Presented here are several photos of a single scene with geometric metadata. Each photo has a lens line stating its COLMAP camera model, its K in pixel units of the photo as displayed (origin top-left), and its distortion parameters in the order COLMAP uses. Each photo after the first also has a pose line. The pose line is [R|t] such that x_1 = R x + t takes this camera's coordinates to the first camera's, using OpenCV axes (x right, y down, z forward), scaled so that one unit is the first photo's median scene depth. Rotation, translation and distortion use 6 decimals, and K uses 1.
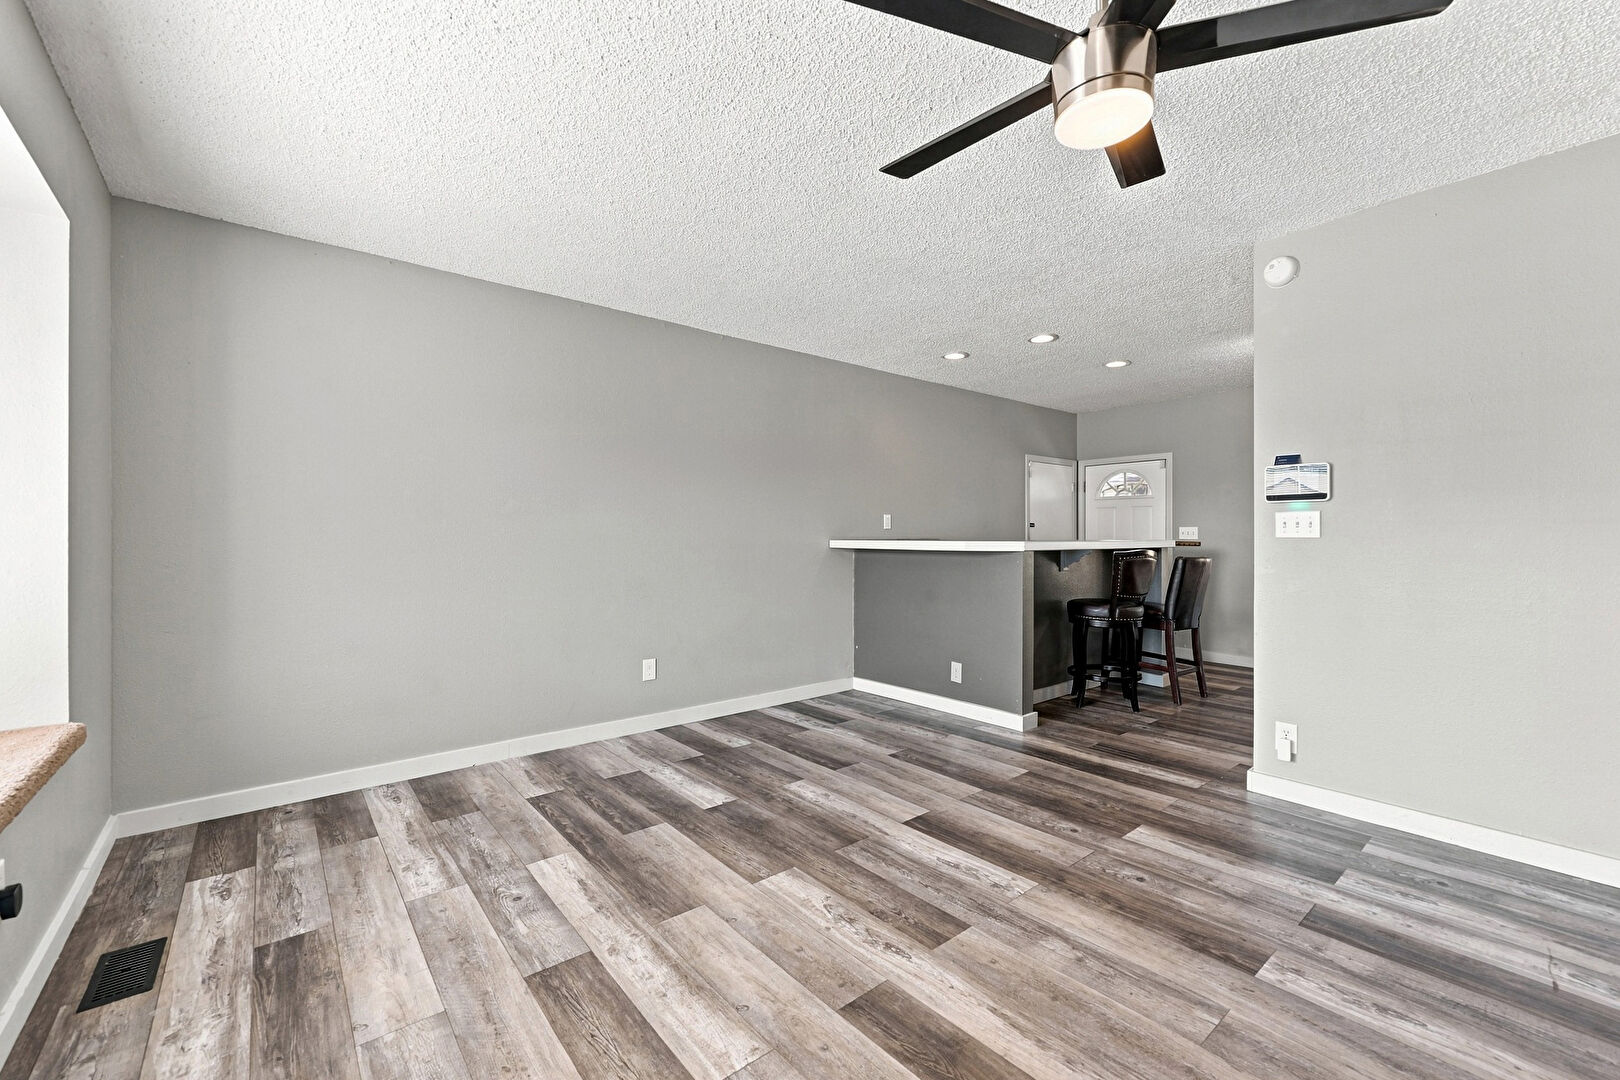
lens RADIAL K [[659.4, 0, 808.1], [0, 659.4, 536.6], [0, 0, 1]] dist [-0.002211, -0.000369]
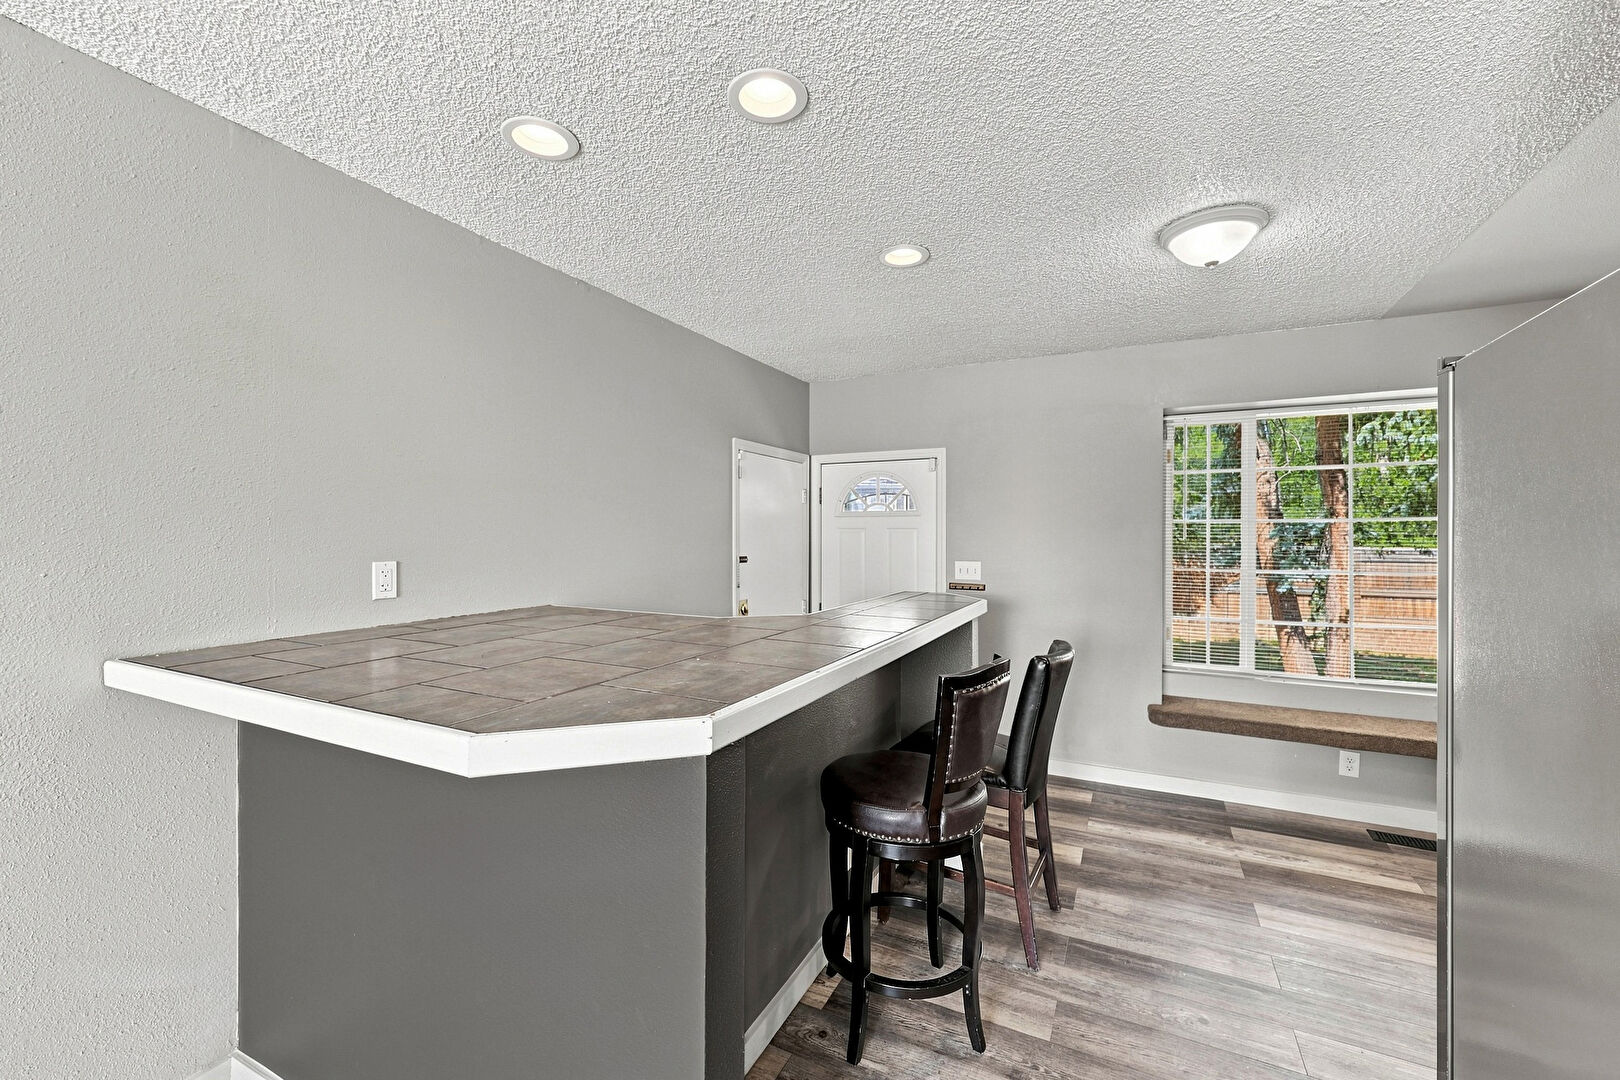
lens RADIAL K [[659.4, 0, 808.1], [0, 659.4, 536.6], [0, 0, 1]] dist [-0.002211, -0.000369]
pose [[0.913060, -0.000464, 0.407826, 0.156328], [-0.001013, 0.999994, 0.003406, -0.041001], [-0.407825, -0.003523, 0.913054, 0.450459]]
